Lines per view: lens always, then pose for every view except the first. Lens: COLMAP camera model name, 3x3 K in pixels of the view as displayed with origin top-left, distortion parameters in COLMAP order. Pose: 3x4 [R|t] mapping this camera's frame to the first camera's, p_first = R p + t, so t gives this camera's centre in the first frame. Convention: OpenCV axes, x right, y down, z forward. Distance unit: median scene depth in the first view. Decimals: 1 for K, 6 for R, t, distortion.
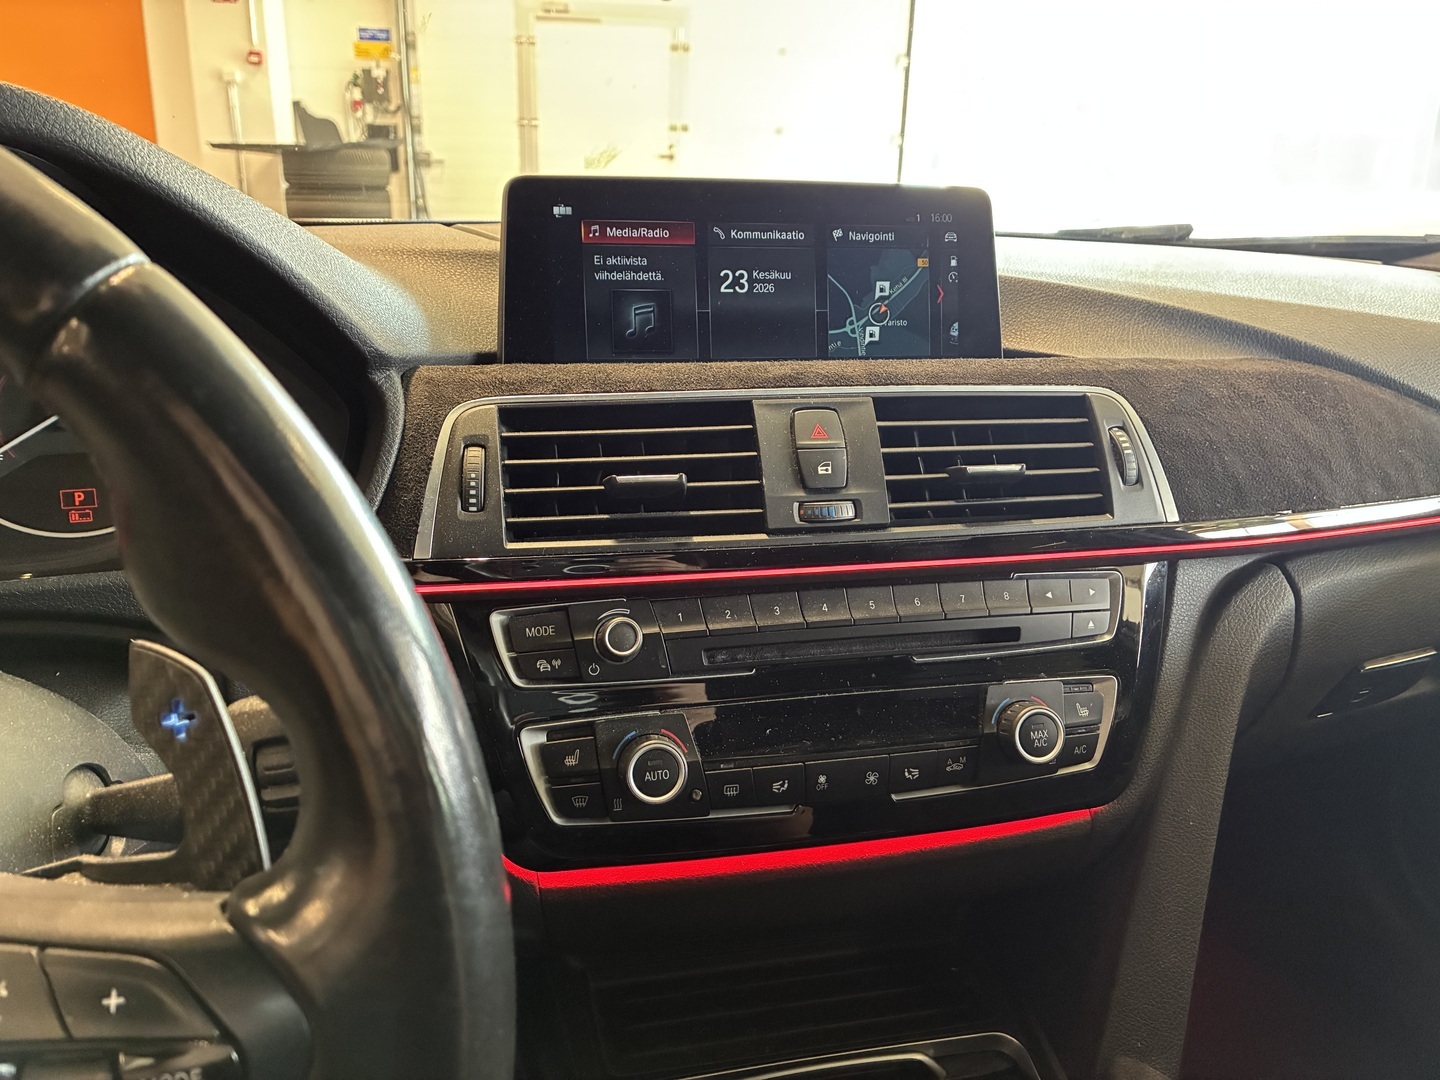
lens RADIAL K [[1113.3, 0, 716.8], [0, 1113.3, 541.3], [0, 0, 1]] dist [0.037438, -0.024853]
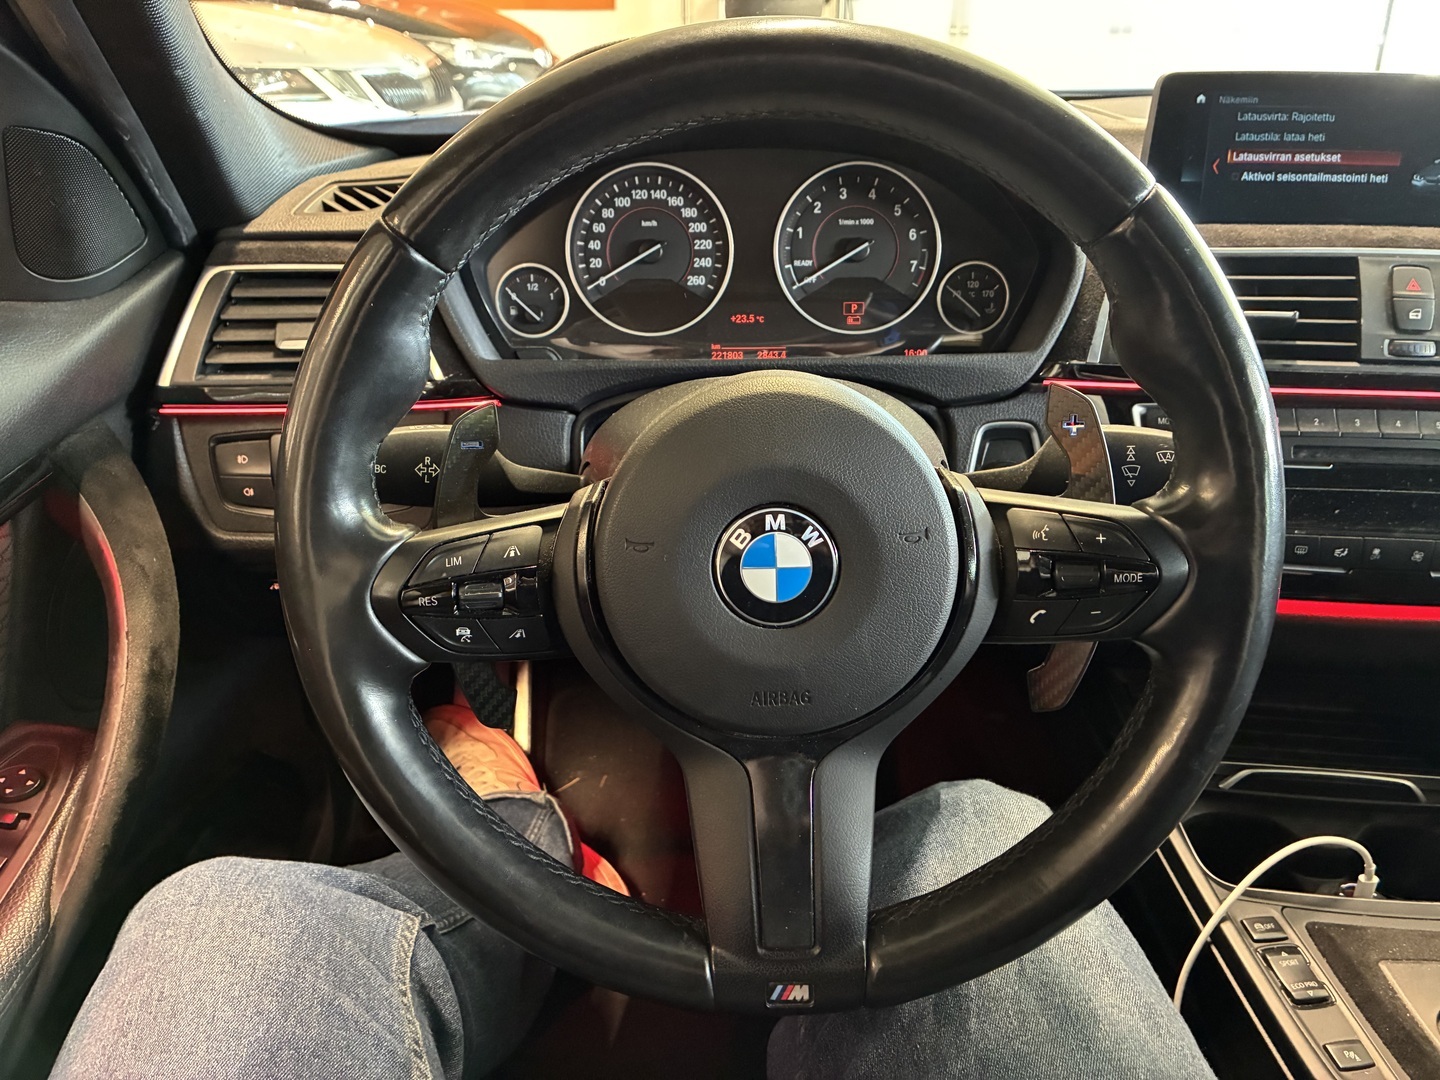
lens RADIAL K [[1113.3, 0, 722.7], [0, 1113.3, 540.6], [0, 0, 1]] dist [0.037438, -0.024853]
pose [[0.941337, 0.121137, -0.314978, -0.214655], [-0.076037, 0.985487, 0.151767, 0.055172], [0.328791, -0.118914, 0.936886, -0.501839]]
